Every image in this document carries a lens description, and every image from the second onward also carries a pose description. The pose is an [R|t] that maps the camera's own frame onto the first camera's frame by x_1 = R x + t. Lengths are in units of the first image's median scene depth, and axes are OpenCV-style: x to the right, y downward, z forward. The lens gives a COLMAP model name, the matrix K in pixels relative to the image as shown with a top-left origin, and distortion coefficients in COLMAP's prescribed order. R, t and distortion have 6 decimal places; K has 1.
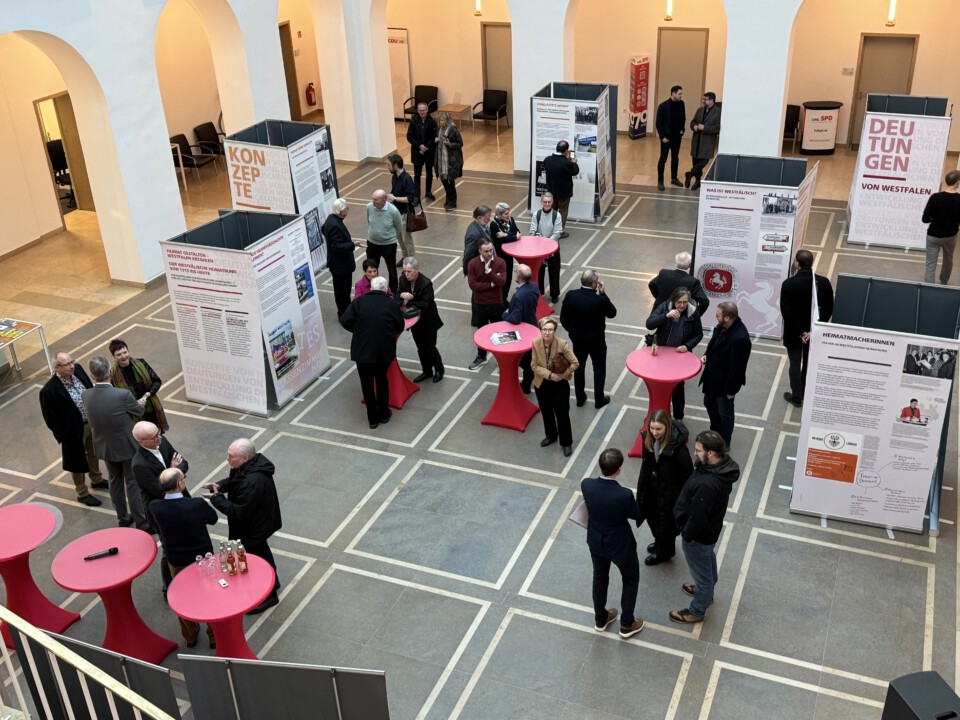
lens RADIAL K [[991.5, 0, 494.0], [0, 991.5, 365.7], [0, 0, 1]] dist [0.177306, -0.282756]
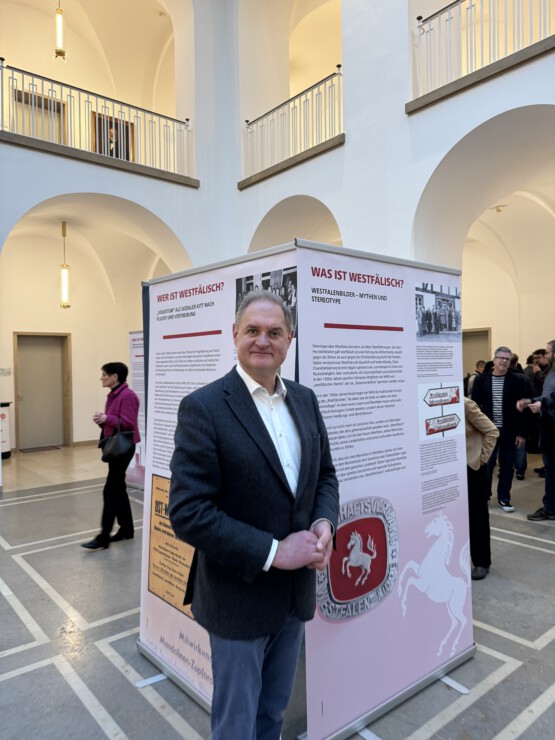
lens RADIAL K [[526.1, 0, 277.5], [0, 526.1, 370.0], [0, 0, 1]] dist [-0.000523, -0.000500]
pose [[0.468953, 0.020405, 0.882987, 0.060922], [0.413162, 0.878536, -0.239732, -0.112066], [-0.780628, 0.477239, 0.403561, 0.953401]]
